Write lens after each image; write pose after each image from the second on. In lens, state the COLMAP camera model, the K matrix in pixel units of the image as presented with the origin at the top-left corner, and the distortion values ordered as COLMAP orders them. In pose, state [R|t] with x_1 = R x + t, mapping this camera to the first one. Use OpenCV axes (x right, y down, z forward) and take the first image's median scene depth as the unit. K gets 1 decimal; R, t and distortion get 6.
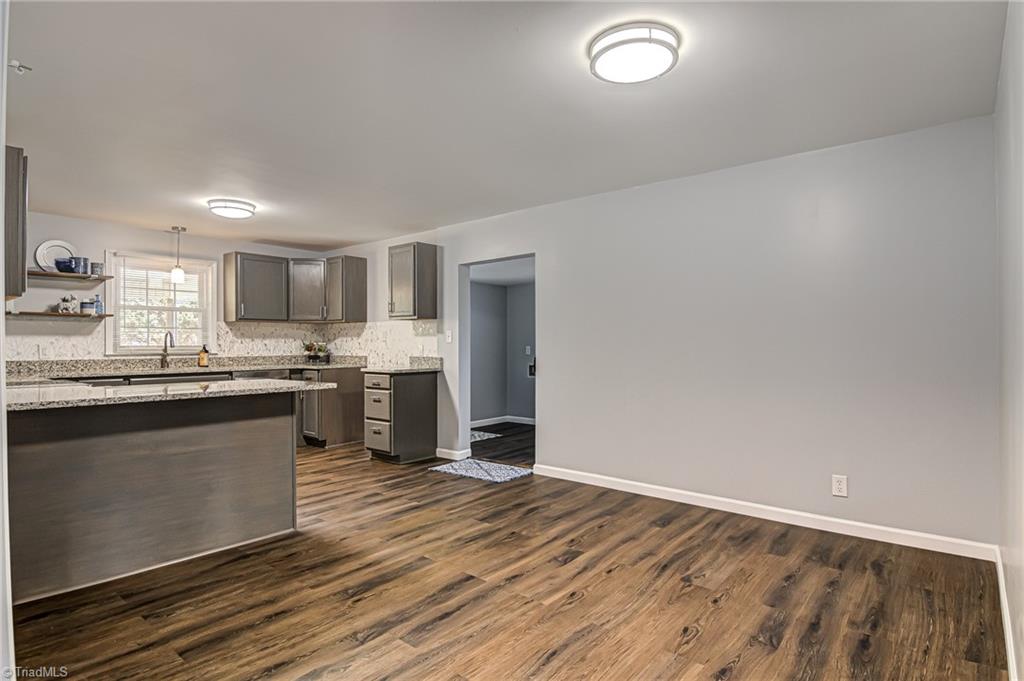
lens RADIAL K [[543.8, 0, 514.5], [0, 543.8, 343.6], [0, 0, 1]] dist [0.014283, -0.025321]
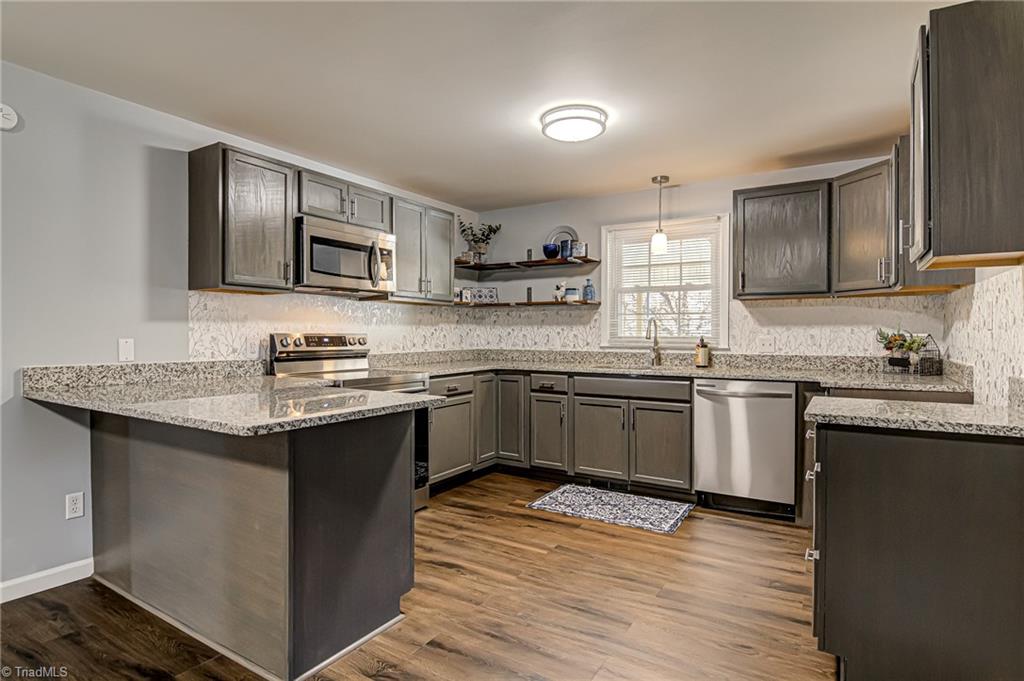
lens RADIAL K [[543.8, 0, 514.5], [0, 543.8, 343.6], [0, 0, 1]] dist [0.014283, -0.025321]
pose [[0.148164, 0.023384, -0.988686, 0.092417], [-0.000675, 0.999723, 0.023544, -0.004483], [0.988963, -0.002821, 0.148139, 0.700236]]
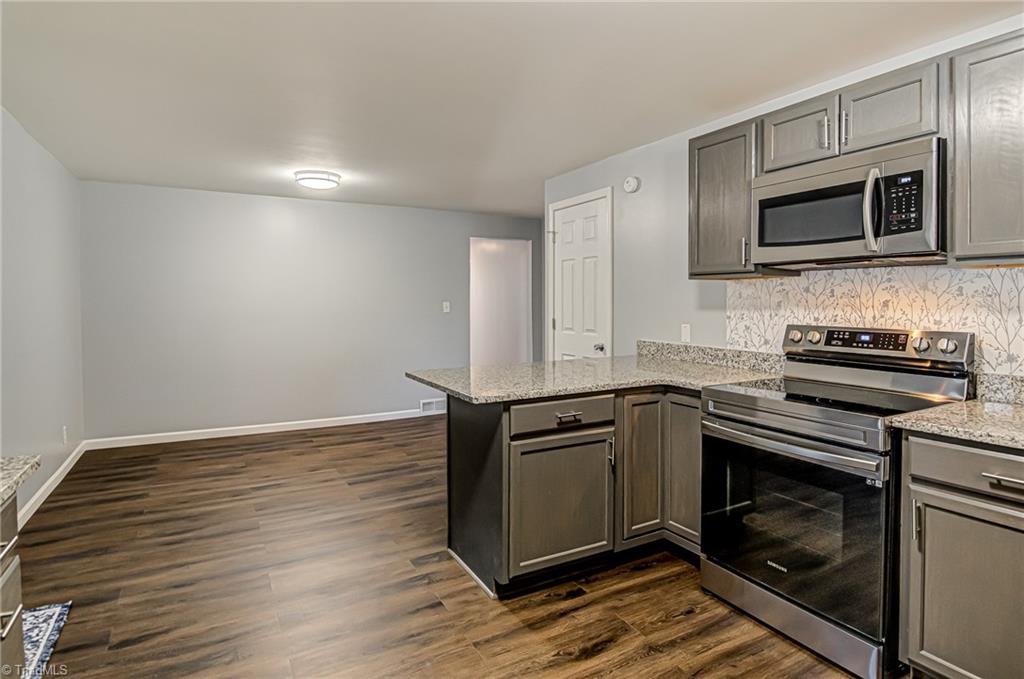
lens RADIAL K [[554.2, 0, 510.8], [0, 554.2, 308.1], [0, 0, 1]] dist [0.013957, -0.025885]
pose [[-0.931392, 0.002373, 0.364011, -0.493904], [0.007121, 0.999906, 0.011702, -0.023626], [-0.363949, 0.013492, -0.931321, 1.077581]]
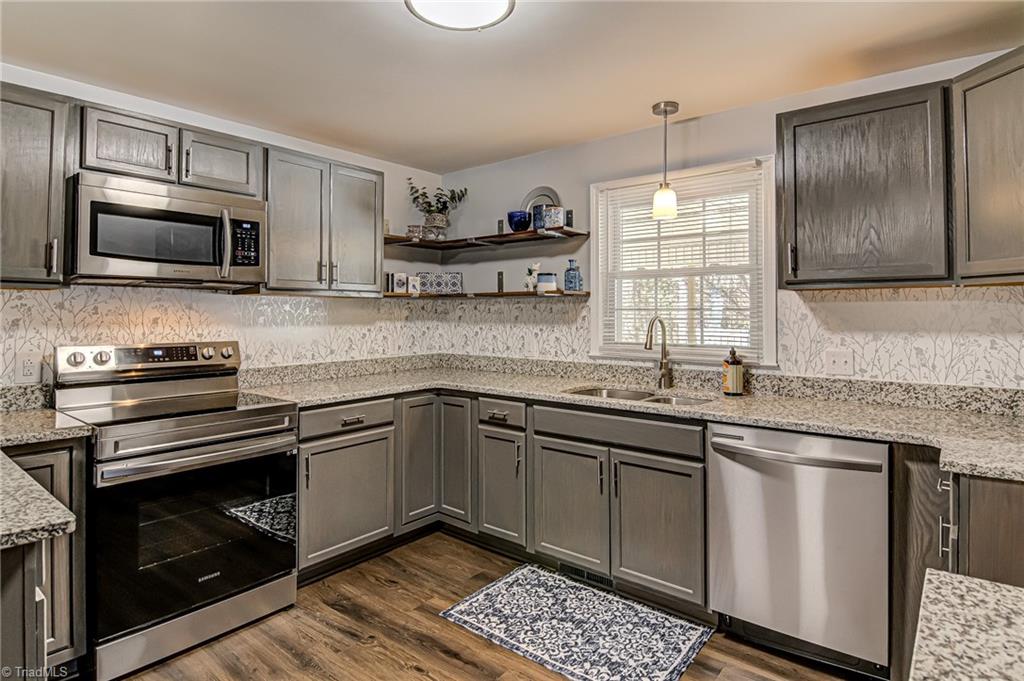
lens RADIAL K [[554.2, 0, 510.8], [0, 554.2, 309.1], [0, 0, 1]] dist [0.013957, -0.025885]
pose [[0.014407, -0.005220, -0.999883, -0.122300], [0.000483, 0.999986, -0.005214, -0.027468], [0.999896, -0.000408, 0.014410, 0.862552]]
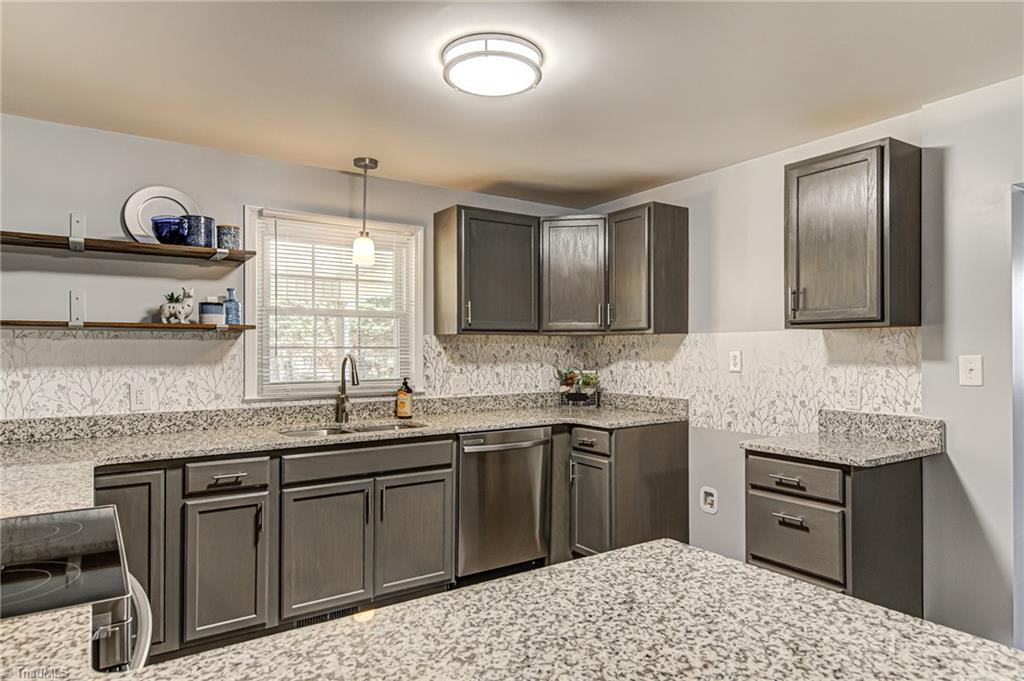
lens RADIAL K [[618.8, 0, 516.3], [0, 618.8, 345.4], [0, 0, 1]] dist [0.019574, -0.000587]
pose [[0.961902, -0.002230, -0.273384, -0.310733], [0.000259, 0.999974, -0.007245, -0.027590], [0.273393, 0.006898, 0.961878, 0.460066]]
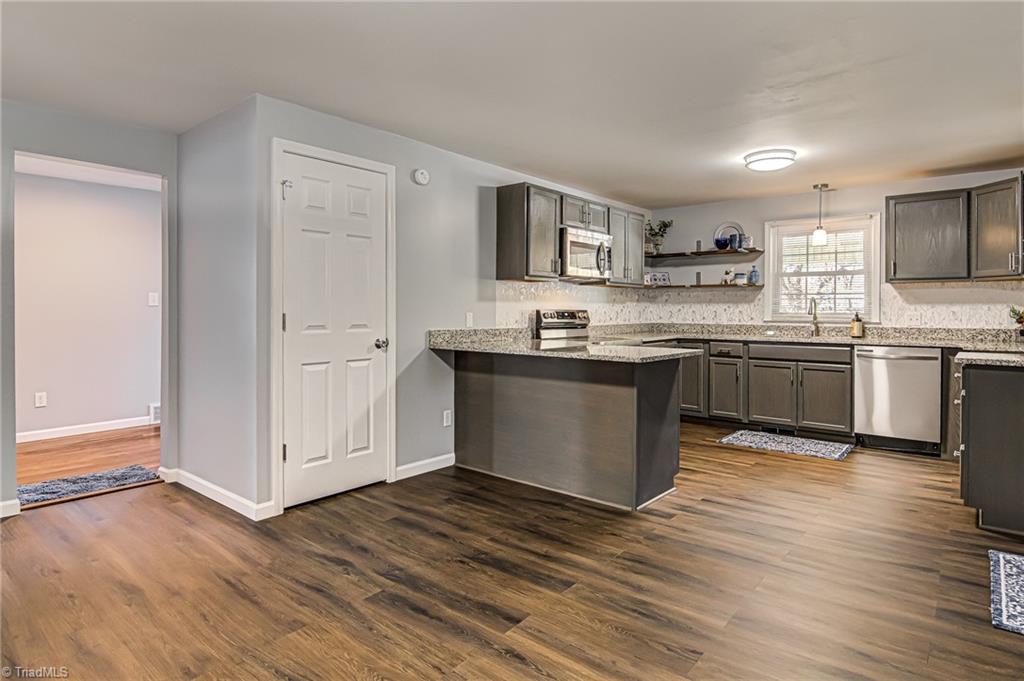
lens RADIAL K [[570.5, 0, 525.6], [0, 570.5, 315.7], [0, 0, 1]] dist [0.020399, -0.027254]
pose [[0.016554, 0.013694, -0.999769, 0.350717], [-0.002372, 0.999904, 0.013657, -0.003701], [0.999860, 0.002145, 0.016585, 0.489519]]
